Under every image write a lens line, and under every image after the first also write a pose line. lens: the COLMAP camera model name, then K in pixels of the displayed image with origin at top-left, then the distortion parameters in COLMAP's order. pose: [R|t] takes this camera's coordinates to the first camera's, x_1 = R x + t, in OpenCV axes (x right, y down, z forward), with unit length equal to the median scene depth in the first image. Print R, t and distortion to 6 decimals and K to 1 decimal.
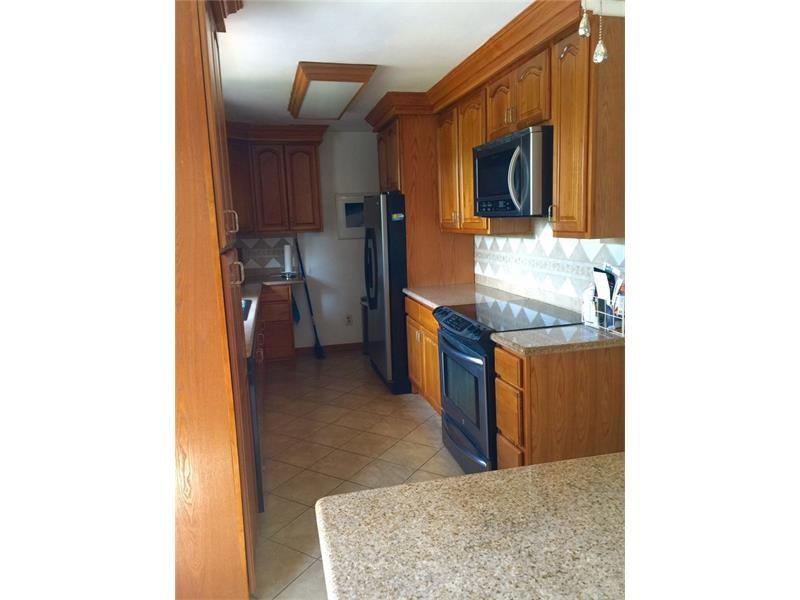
lens RADIAL K [[525.9, 0, 405.0], [0, 525.9, 294.3], [0, 0, 1]] dist [0.053824, -0.008129]
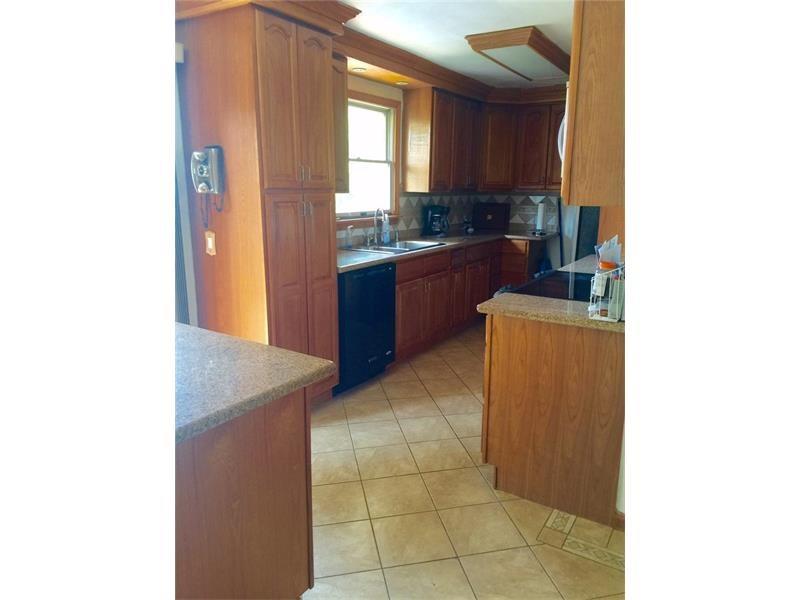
lens RADIAL K [[525.9, 0, 399.9], [0, 525.9, 298.6], [0, 0, 1]] dist [0.053824, -0.008129]
pose [[0.678345, 0.197926, -0.707583, 0.458912], [-0.140710, 0.980204, 0.139288, -0.017841], [0.721144, 0.005079, 0.692767, 0.080409]]
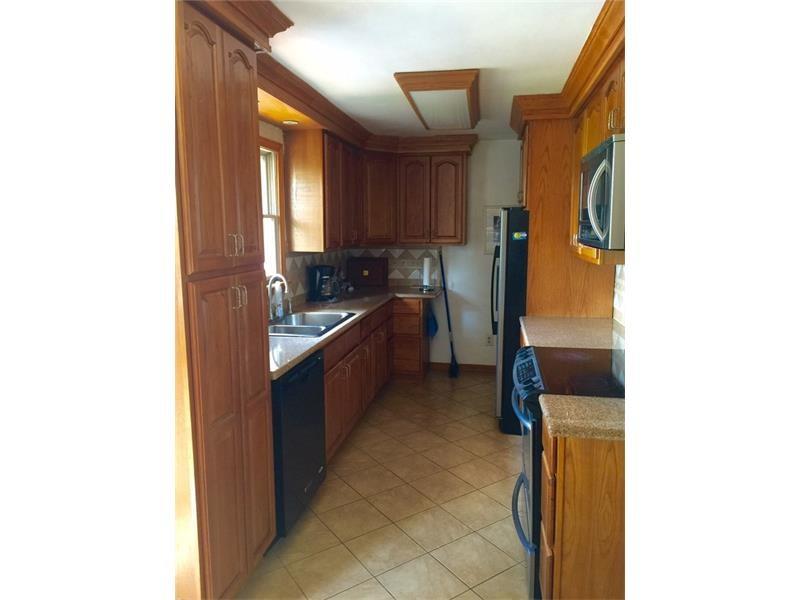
lens RADIAL K [[525.9, 0, 402.6], [0, 525.9, 297.0], [0, 0, 1]] dist [0.053824, -0.008129]
pose [[0.909762, 0.089077, -0.405461, 0.172417], [-0.090012, 0.995799, 0.016802, -0.040670], [0.405254, 0.021210, 0.913958, 0.107808]]
